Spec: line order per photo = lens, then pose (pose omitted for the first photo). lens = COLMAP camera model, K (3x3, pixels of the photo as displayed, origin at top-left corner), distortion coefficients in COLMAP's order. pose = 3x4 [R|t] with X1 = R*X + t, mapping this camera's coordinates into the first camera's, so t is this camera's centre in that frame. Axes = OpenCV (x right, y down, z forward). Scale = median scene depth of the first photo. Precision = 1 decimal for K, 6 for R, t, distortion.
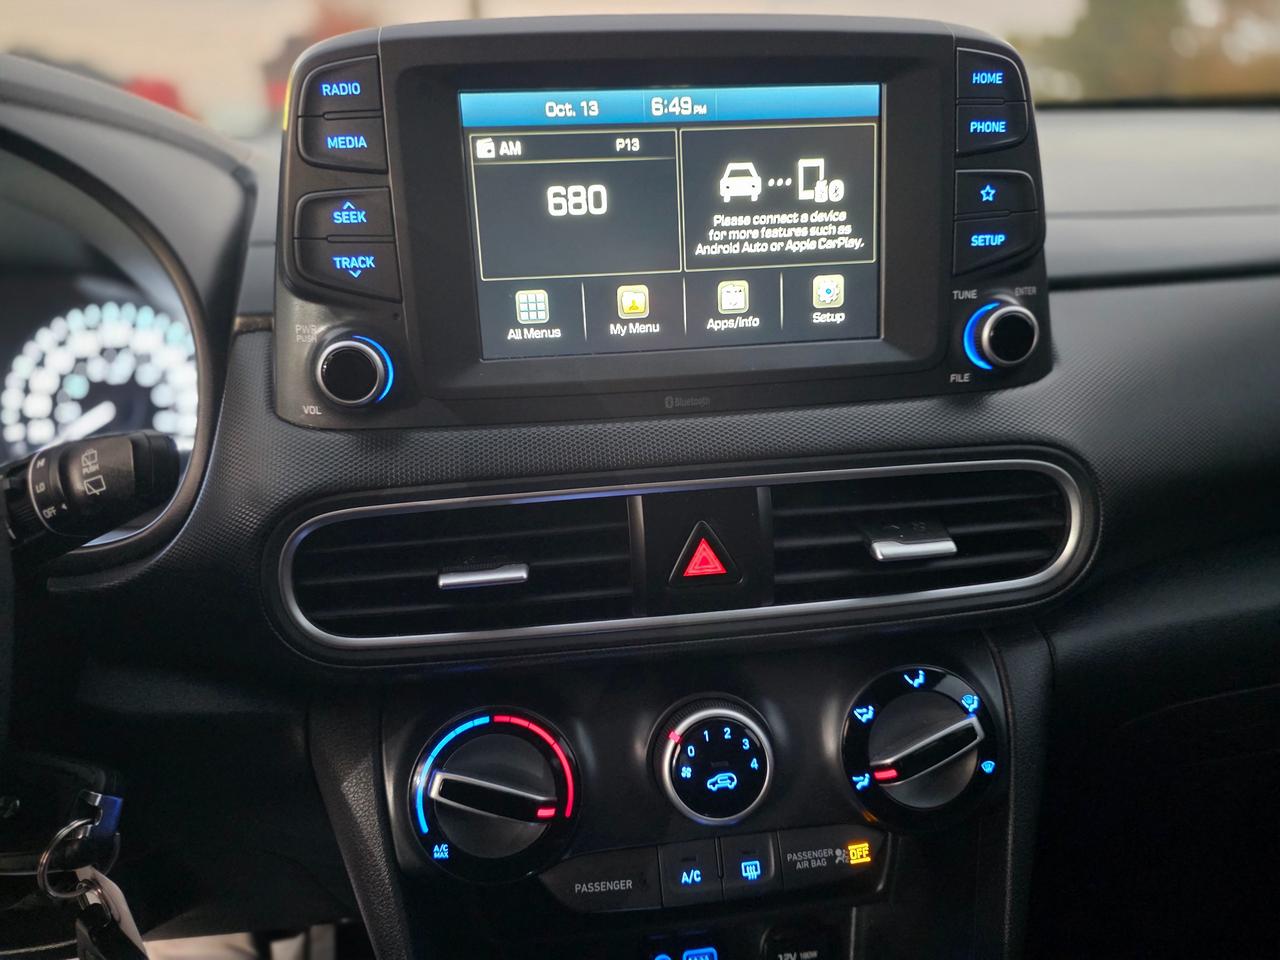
lens RADIAL K [[843.6, 0, 637.2], [0, 843.6, 501.5], [0, 0, 1]] dist [0.054442, -0.047648]
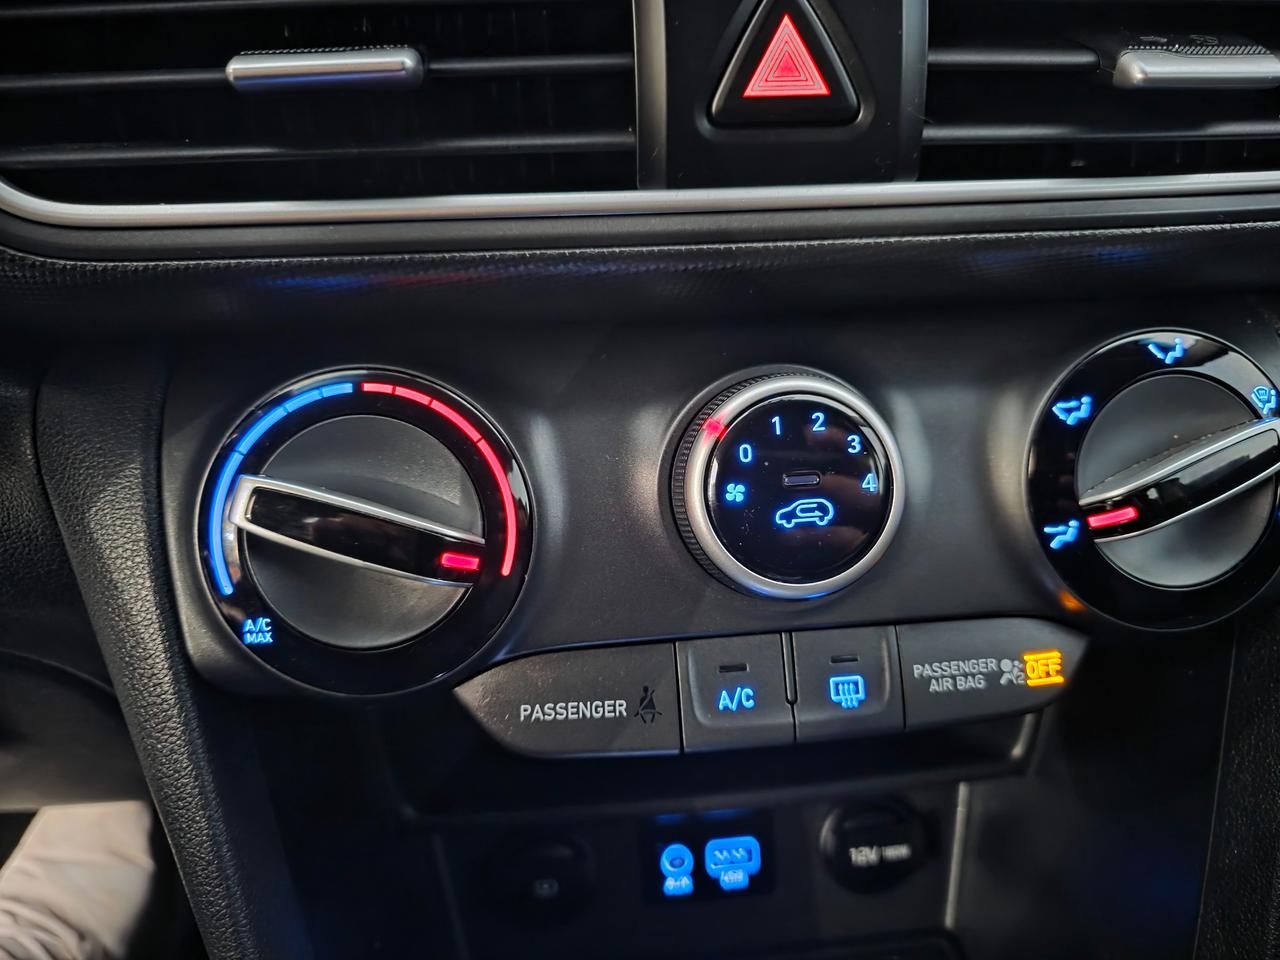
lens RADIAL K [[867.3, 0, 640.0], [0, 867.3, 480.0], [0, 0, 1]] dist [0.012330, -0.003470]
pose [[0.999659, 0.020044, -0.016754, 0.008856], [-0.018698, 0.996857, 0.076990, 0.263363], [0.018245, -0.076651, 0.996891, 0.464535]]
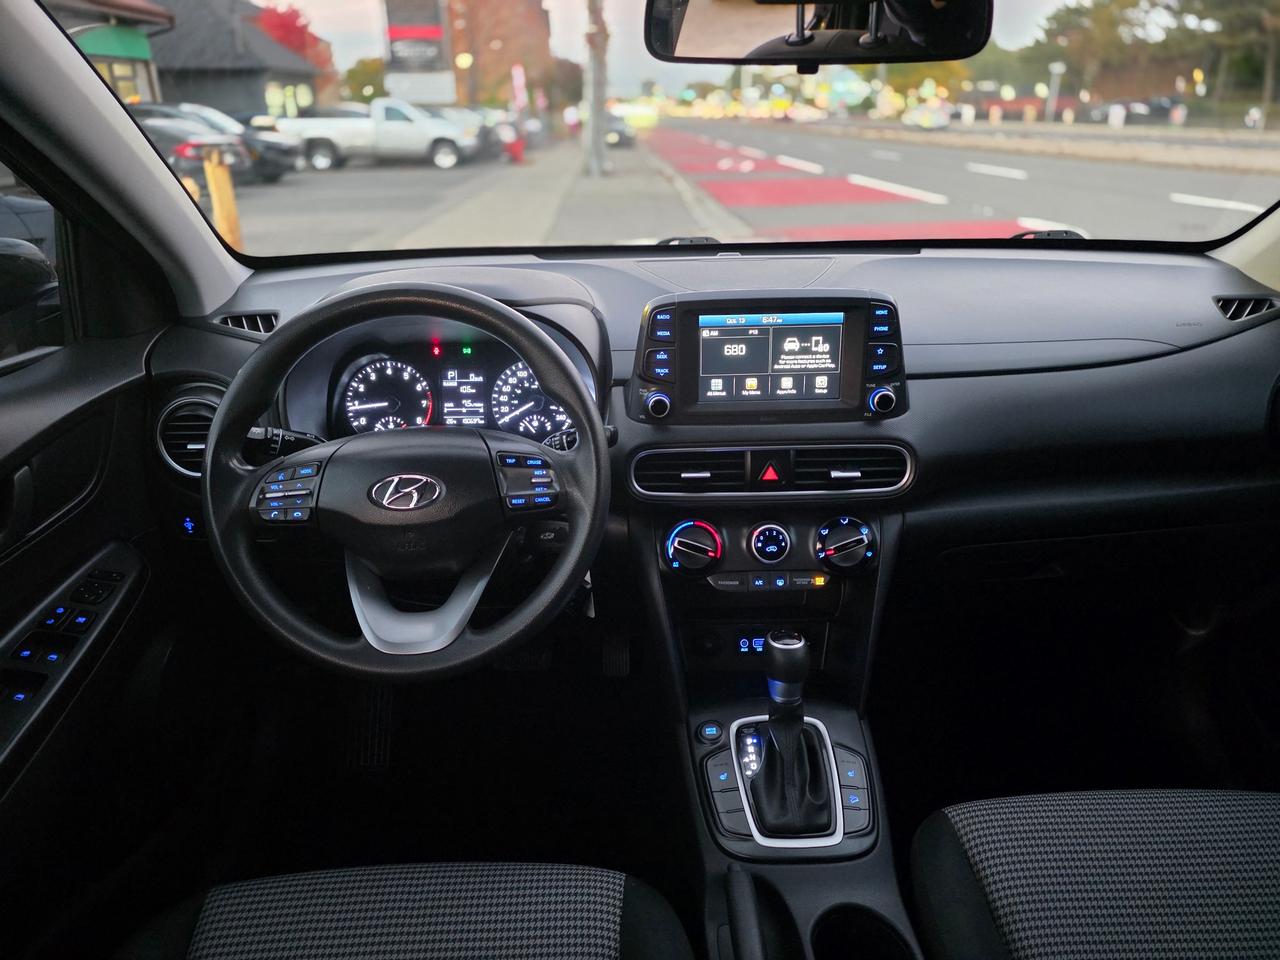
lens RADIAL K [[861.9, 0, 640.0], [0, 861.9, 480.0], [0, 0, 1]] dist [0.167426, -0.000847]
pose [[0.994066, 0.060296, -0.090539, -0.094488], [-0.056112, 0.997267, 0.048067, -0.027908], [0.093189, -0.042702, 0.994732, -1.978801]]
